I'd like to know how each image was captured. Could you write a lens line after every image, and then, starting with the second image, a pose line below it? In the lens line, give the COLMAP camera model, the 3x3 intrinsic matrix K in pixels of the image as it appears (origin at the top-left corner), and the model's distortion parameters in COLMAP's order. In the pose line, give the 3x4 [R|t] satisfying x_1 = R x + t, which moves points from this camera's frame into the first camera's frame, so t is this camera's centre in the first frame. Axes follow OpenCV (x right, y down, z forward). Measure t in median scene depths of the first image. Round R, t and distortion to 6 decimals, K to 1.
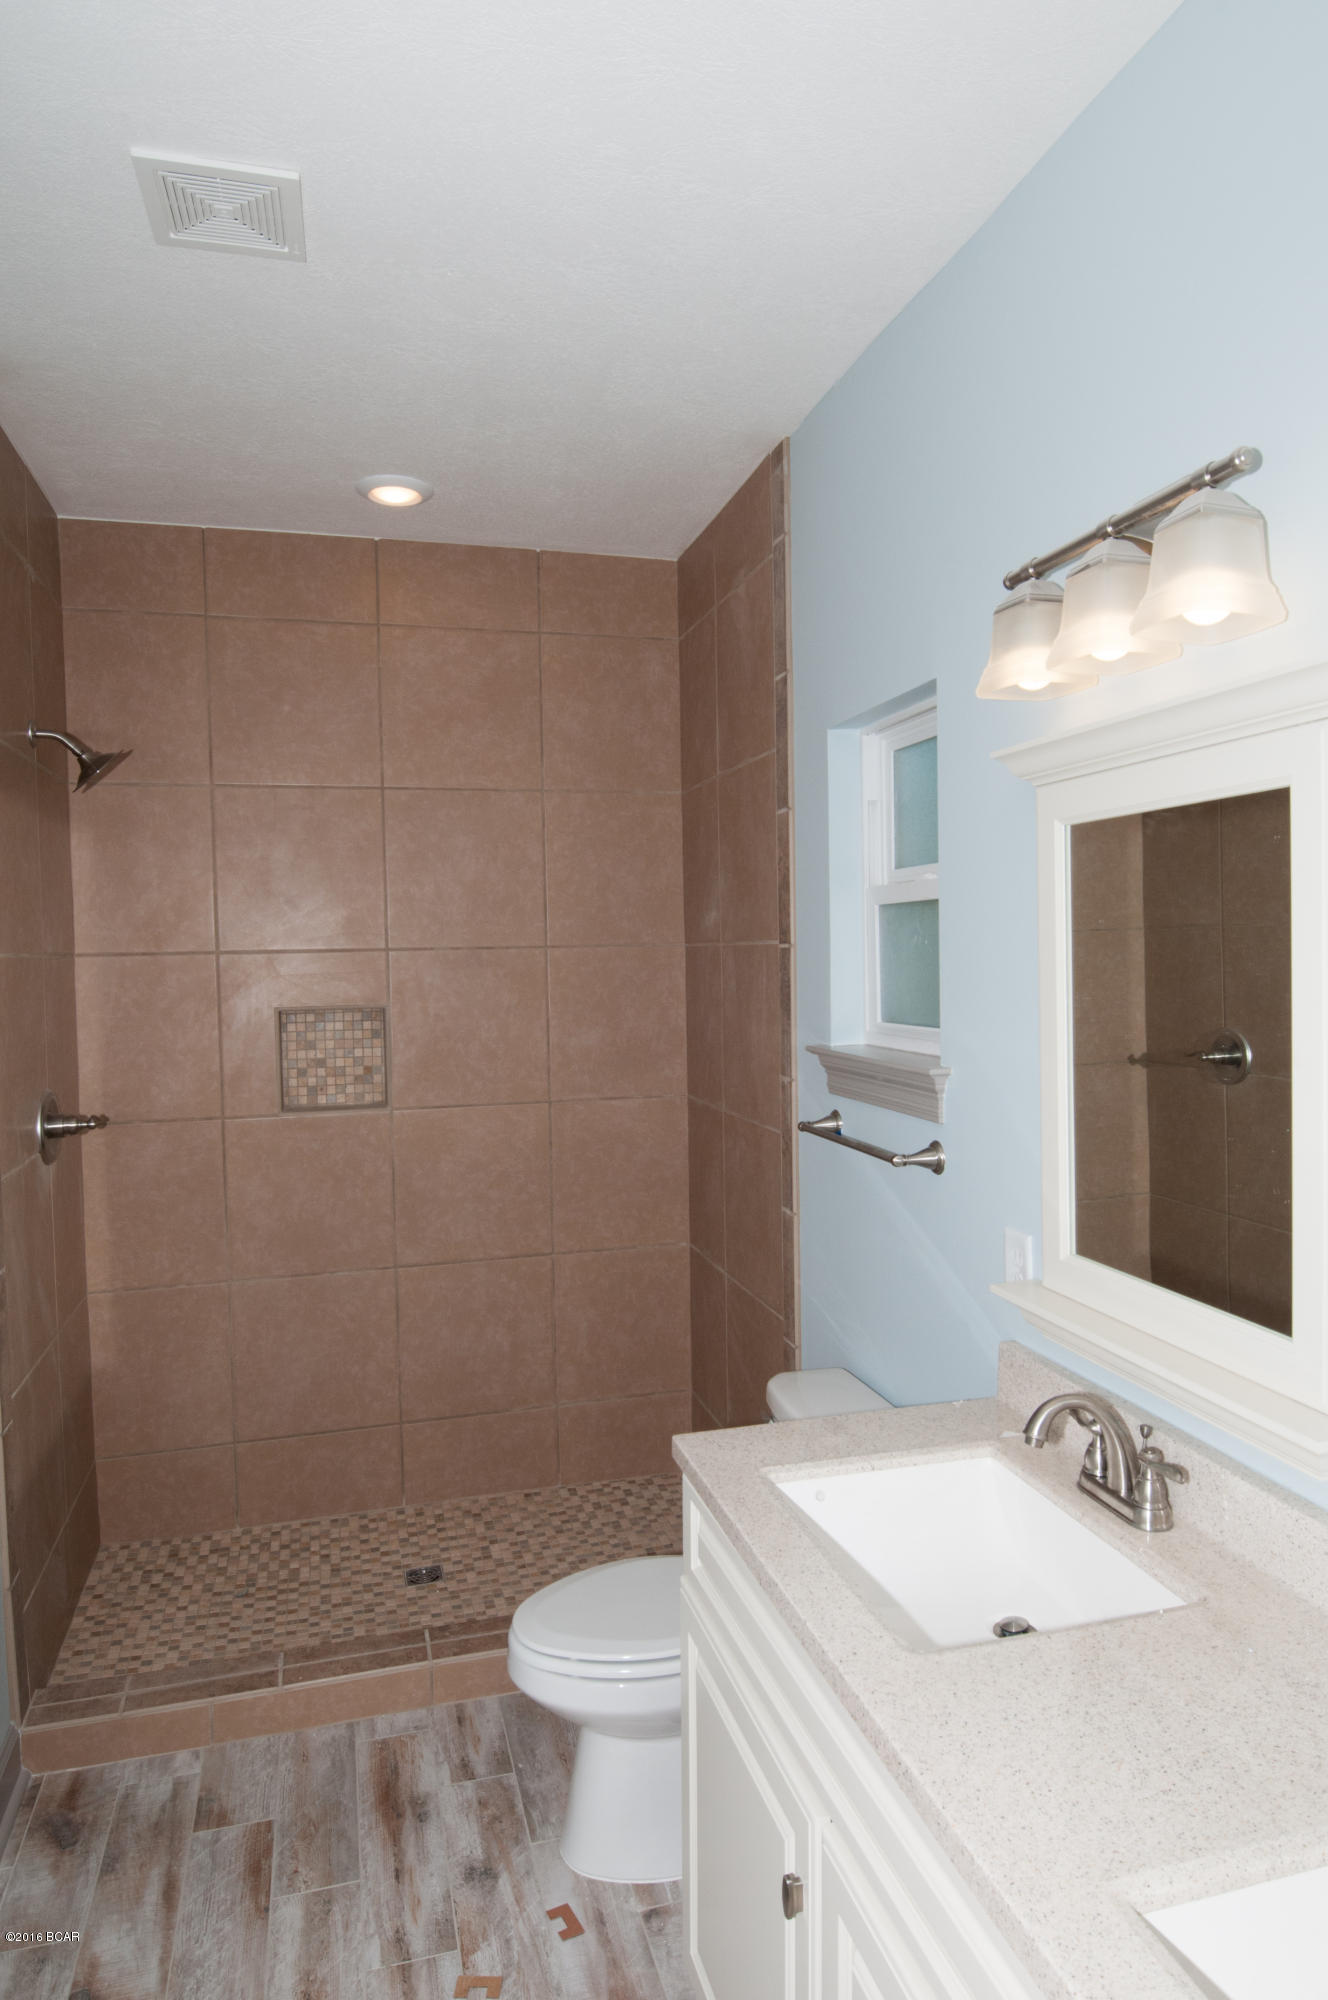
lens RADIAL K [[1229.6, 0, 668.4], [0, 1229.6, 1013.2], [0, 0, 1]] dist [-0.011634, -0.004452]
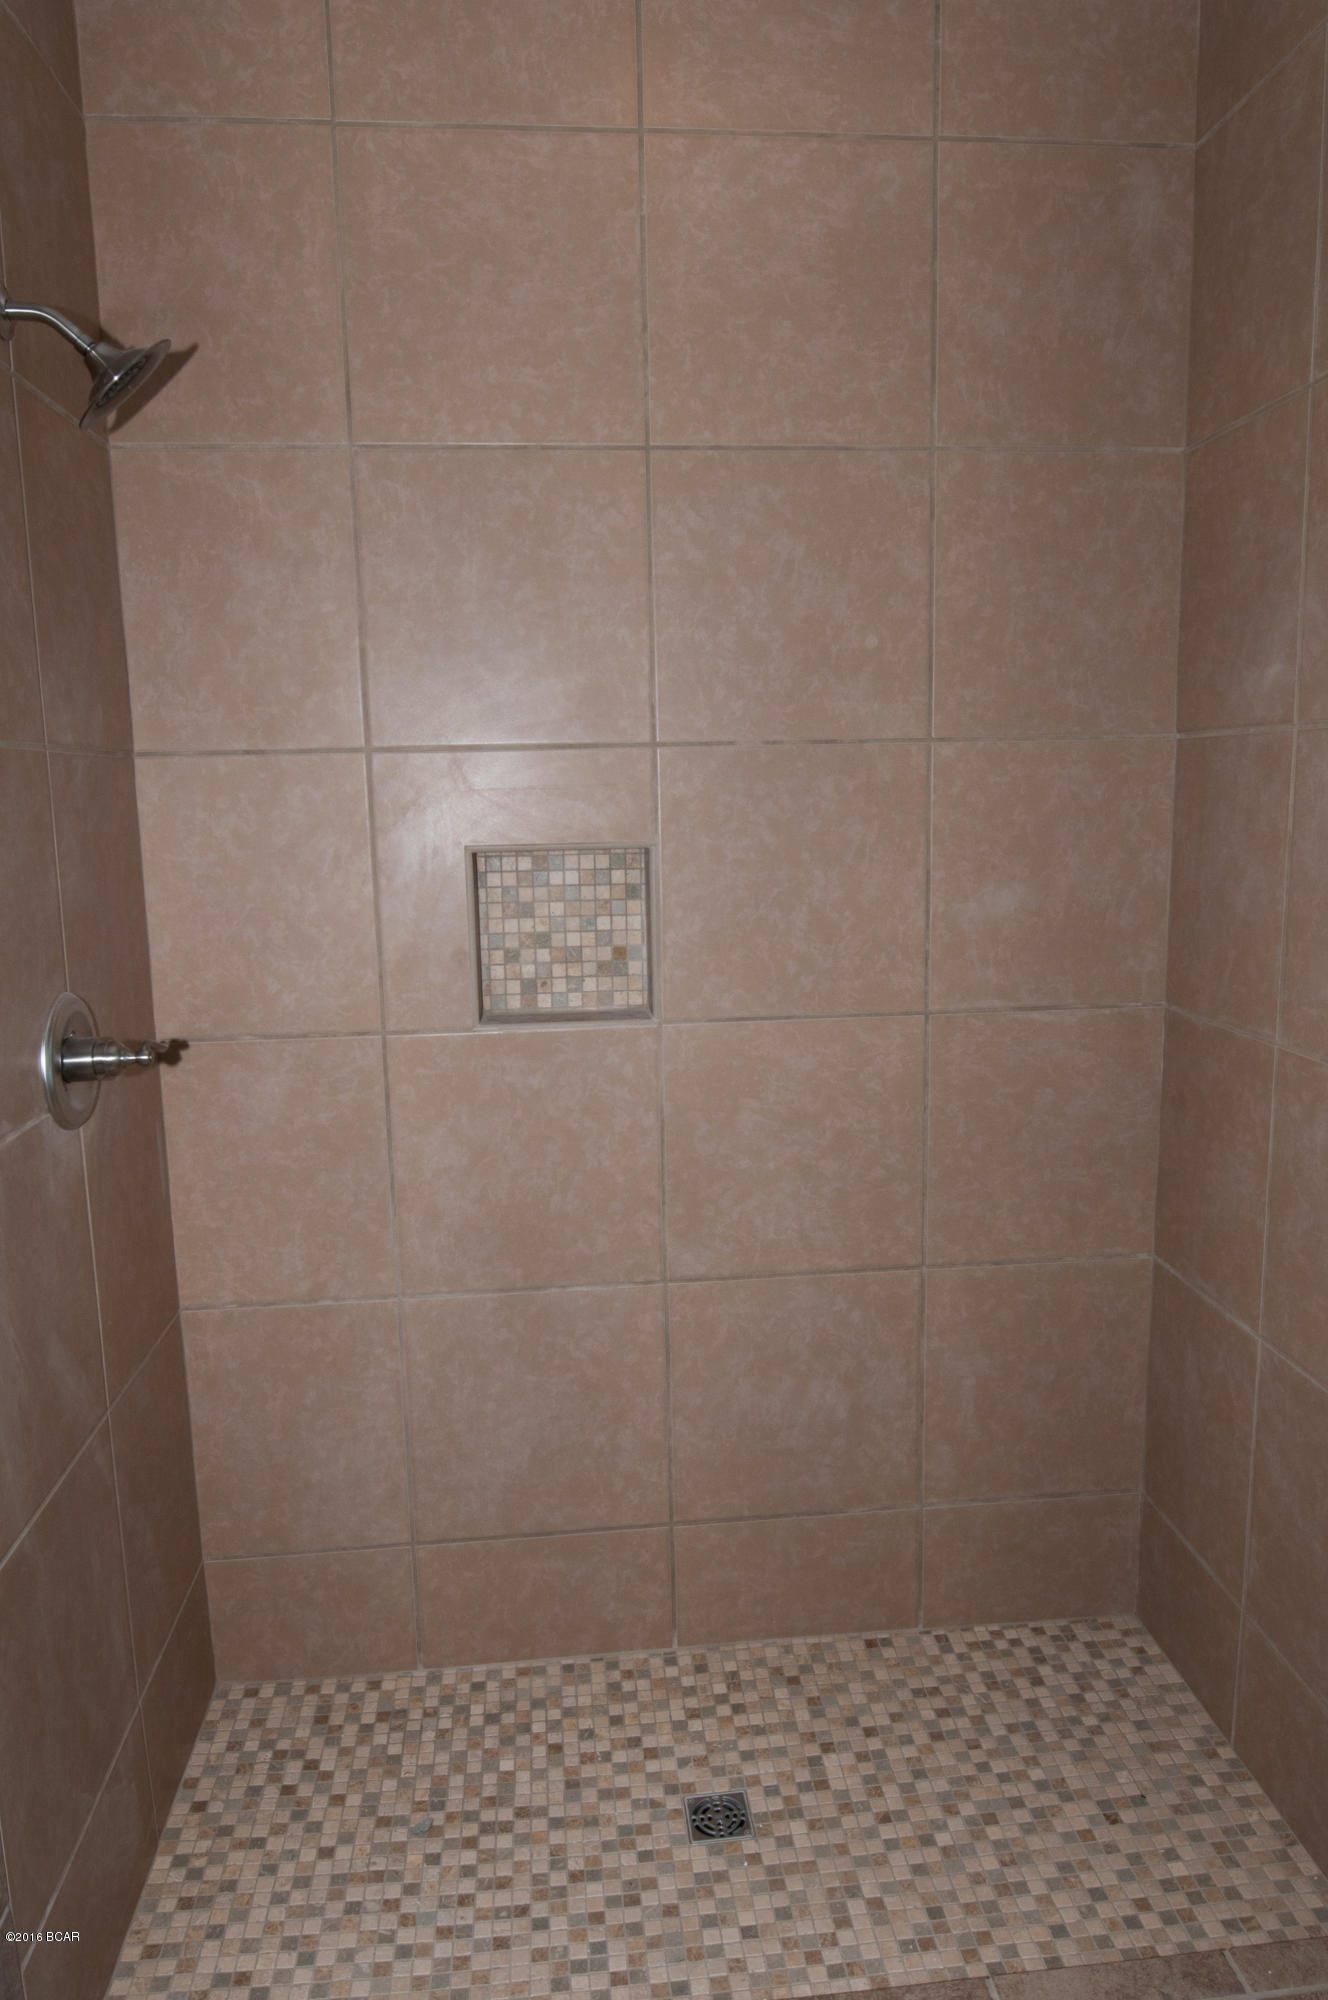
lens RADIAL K [[1229.6, 0, 668.4], [0, 1229.6, 1013.2], [0, 0, 1]] dist [-0.011634, -0.004452]
pose [[0.986114, 0.027742, -0.163736, -0.128682], [-0.006389, 0.991556, 0.129521, -0.001935], [0.165947, -0.126677, 0.977965, 0.438464]]
